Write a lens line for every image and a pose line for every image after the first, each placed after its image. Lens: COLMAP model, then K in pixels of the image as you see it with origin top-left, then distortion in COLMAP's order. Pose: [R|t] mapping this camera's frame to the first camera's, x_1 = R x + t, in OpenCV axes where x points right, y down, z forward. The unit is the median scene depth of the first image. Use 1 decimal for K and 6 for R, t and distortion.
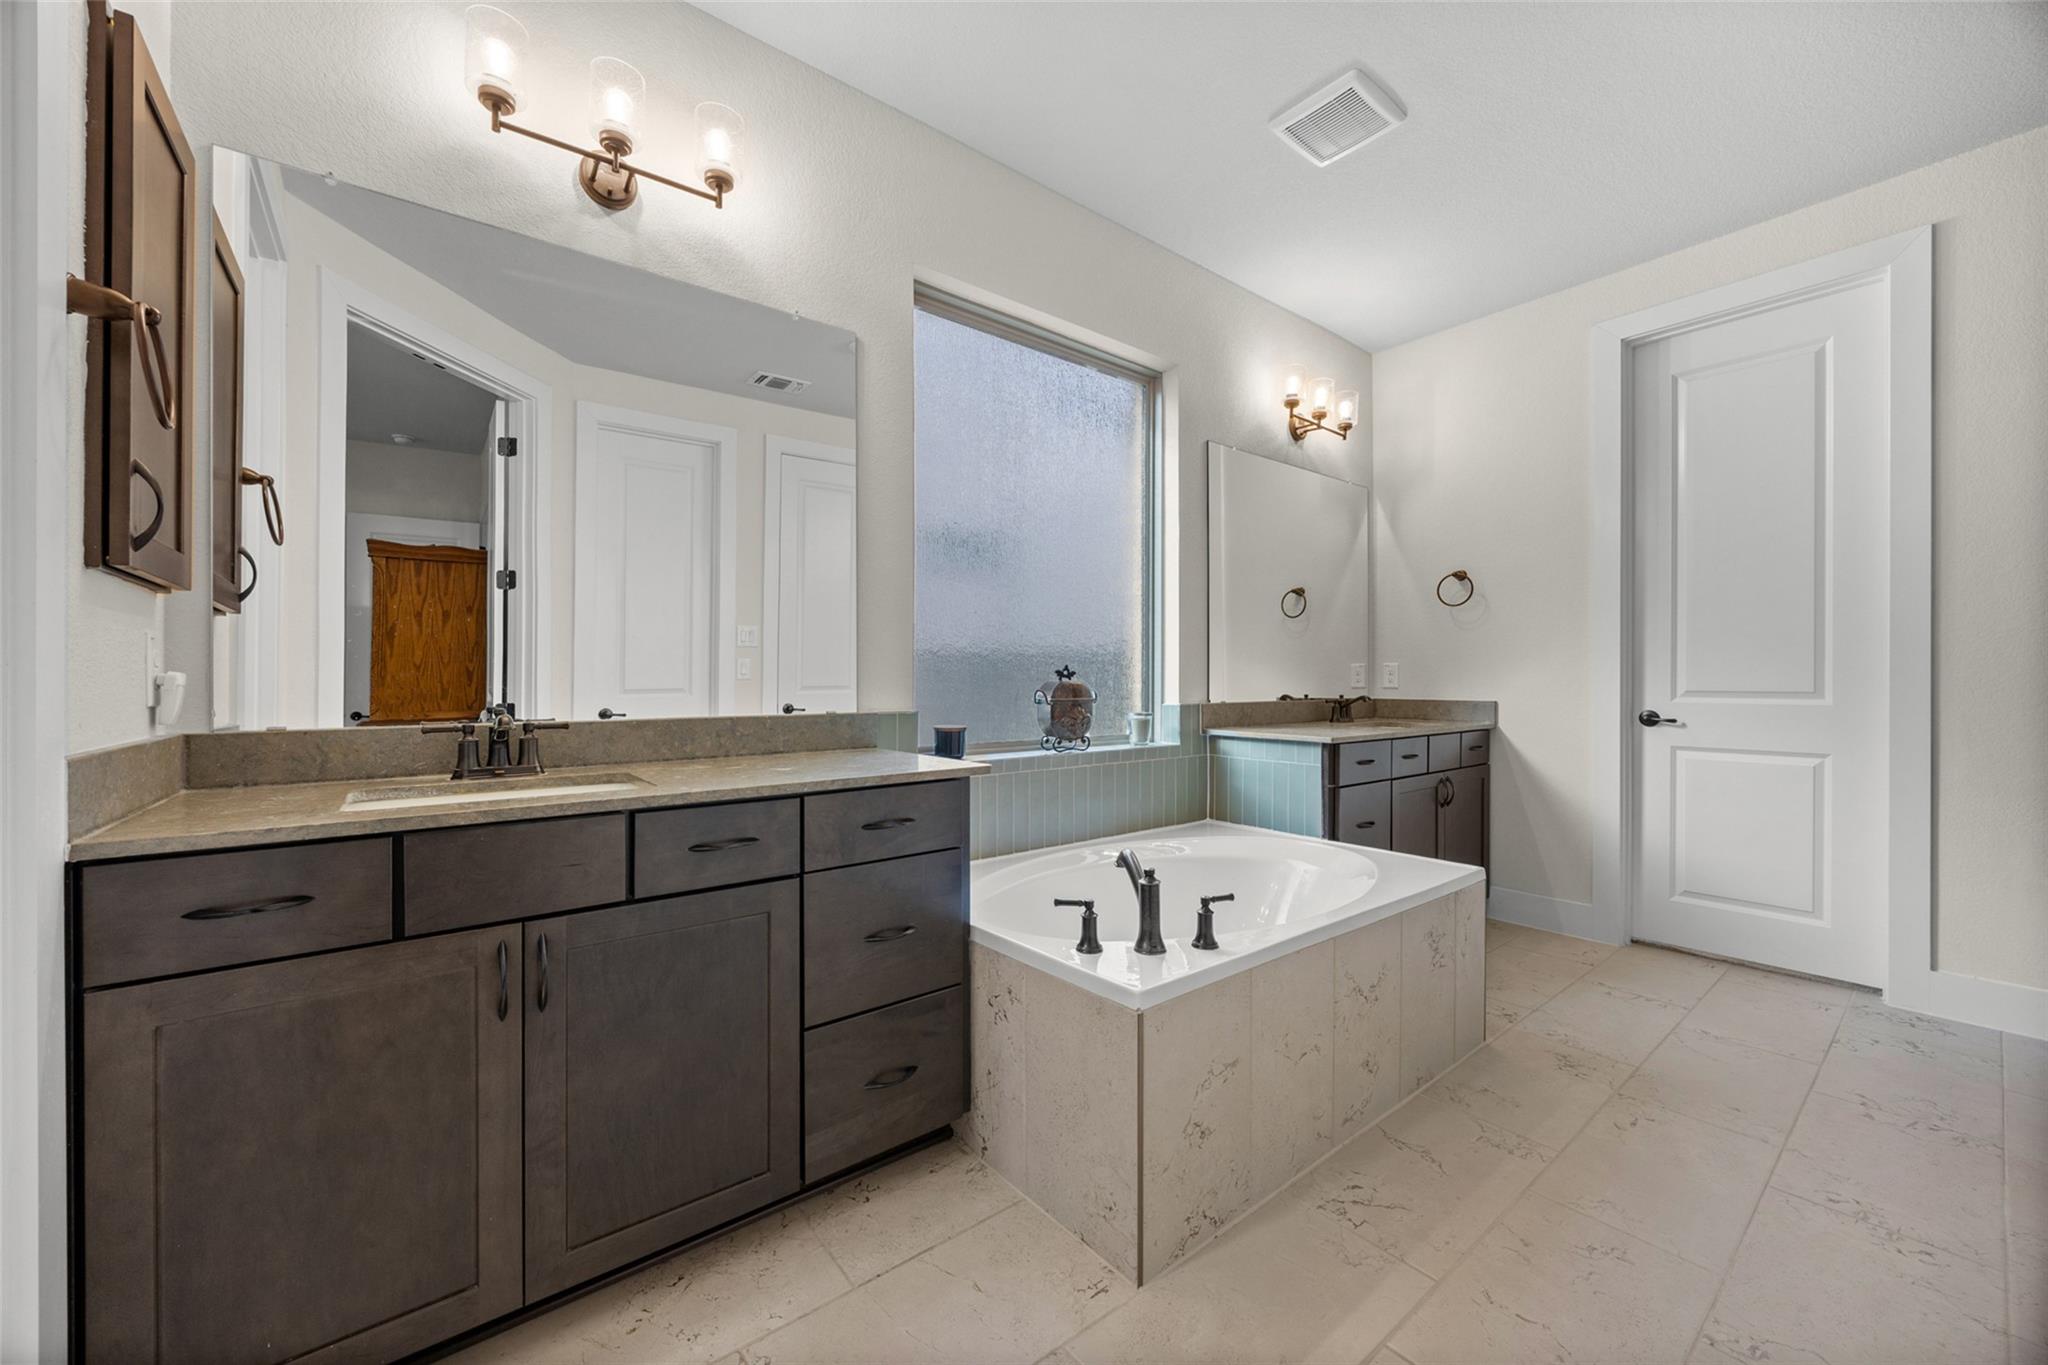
lens RADIAL K [[778.3, 0, 1028.6], [0, 778.3, 677.9], [0, 0, 1]] dist [-0.003171, -0.000200]
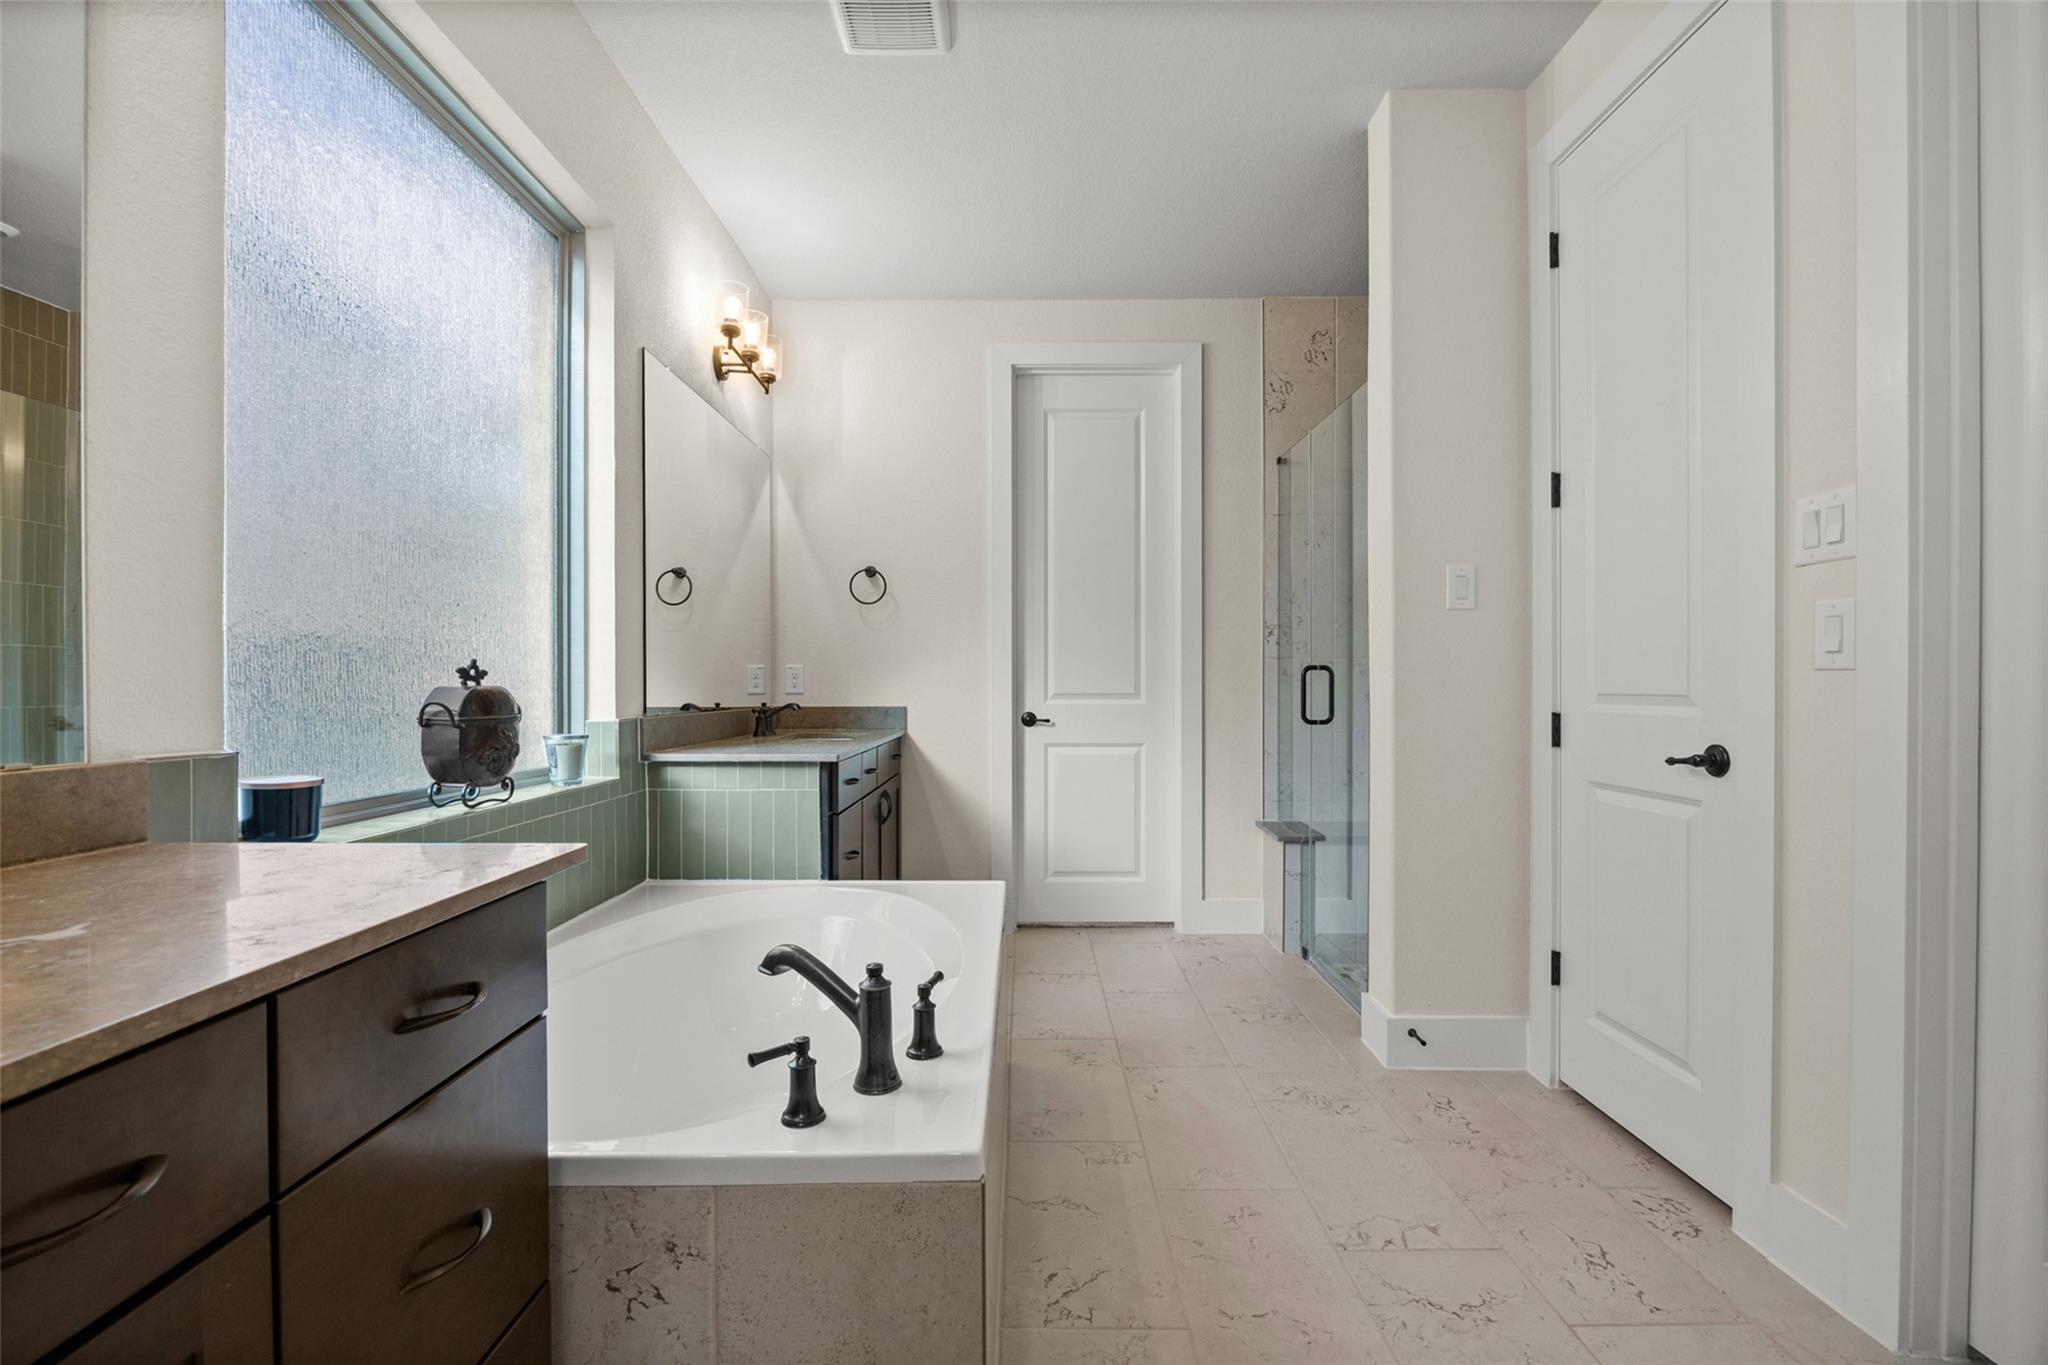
lens RADIAL K [[896.8, 0, 1029.9], [0, 896.8, 688.1], [0, 0, 1]] dist [-0.019661, 0.001453]
pose [[0.625127, -0.004298, 0.780512, -0.200130], [0.000083, 0.999985, 0.005440, 0.001705], [-0.780523, -0.003336, 0.625118, 0.231447]]
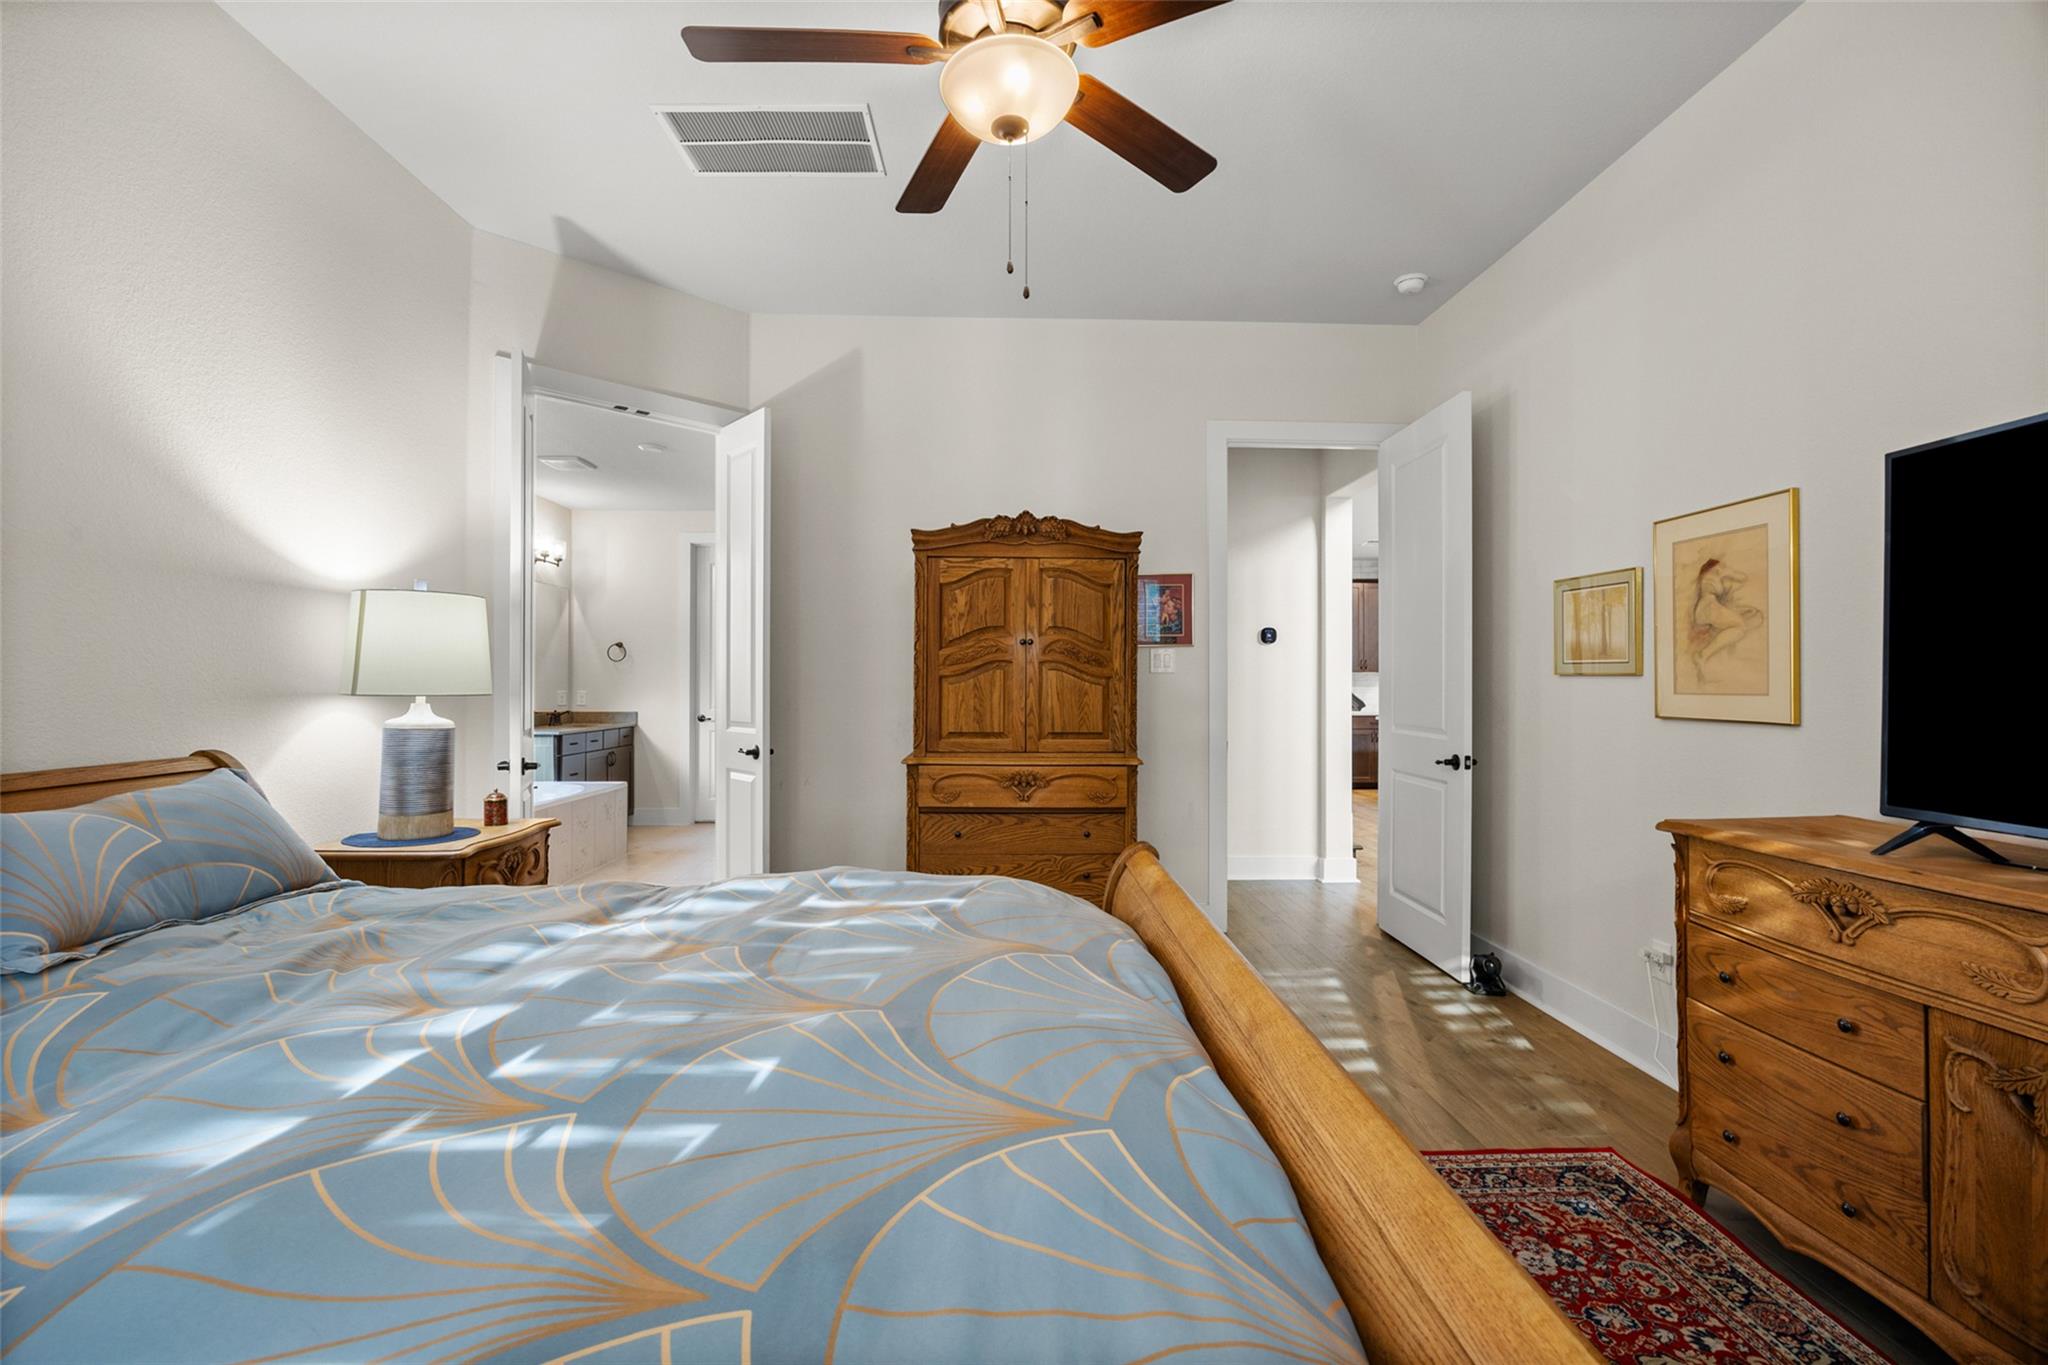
lens RADIAL K [[896.8, 0, 1019.5], [0, 896.8, 683.5], [0, 0, 1]] dist [-0.019661, 0.001453]
pose [[0.606959, 0.000716, 0.794733, -0.721041], [-0.003501, 0.999992, 0.001773, -0.058517], [-0.794725, -0.003859, 0.606957, -1.356200]]
